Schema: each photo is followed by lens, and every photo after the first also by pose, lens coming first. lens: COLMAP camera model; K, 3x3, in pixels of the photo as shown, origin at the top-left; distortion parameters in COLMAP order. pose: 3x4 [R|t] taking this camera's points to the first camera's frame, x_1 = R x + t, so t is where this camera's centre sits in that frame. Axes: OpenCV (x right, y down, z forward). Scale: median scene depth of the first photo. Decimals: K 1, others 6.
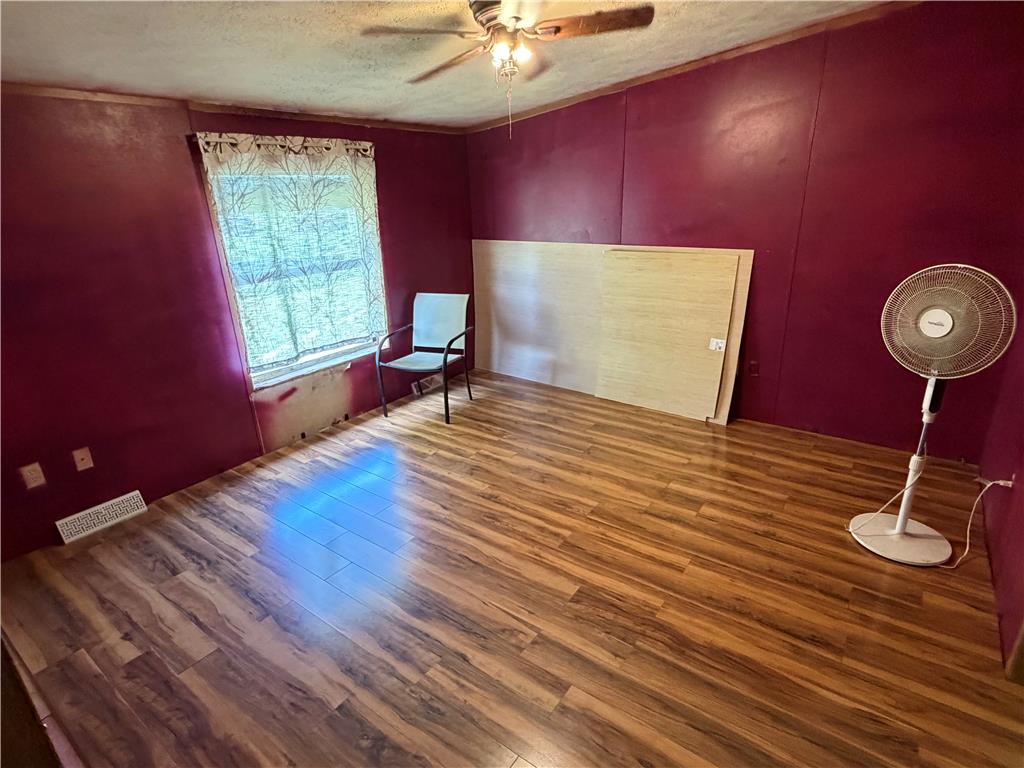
lens RADIAL K [[544.3, 0, 511.9], [0, 544.3, 389.9], [0, 0, 1]] dist [0.000669, -0.002310]
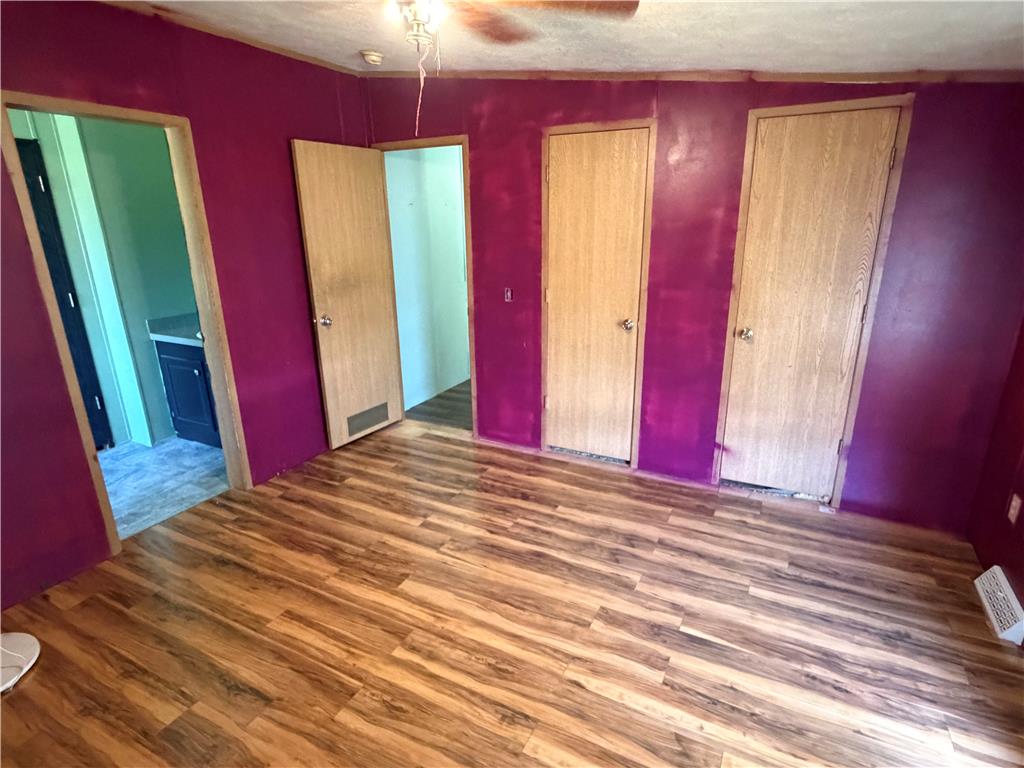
lens RADIAL K [[544.3, 0, 512.2], [0, 544.3, 382.7], [0, 0, 1]] dist [0.000669, -0.002310]
pose [[-0.986956, 0.090185, -0.133362, 0.010171], [-0.008940, 0.796394, 0.604712, -0.513442], [0.160745, 0.598016, -0.785199, 1.412050]]
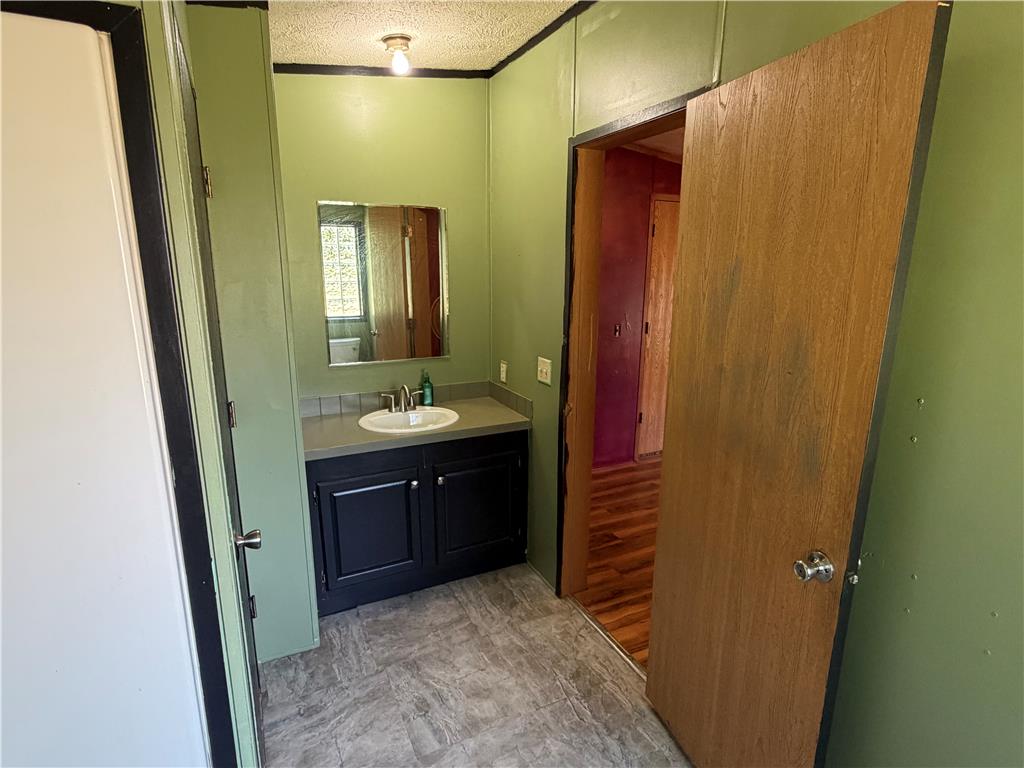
lens RADIAL K [[544.3, 0, 512.3], [0, 544.3, 387.0], [0, 0, 1]] dist [0.000669, -0.002310]
pose [[-0.461267, 0.232131, -0.856358, 1.308498], [-0.298792, 0.868156, 0.396269, -0.250805], [0.835438, 0.438658, -0.331093, 0.545180]]
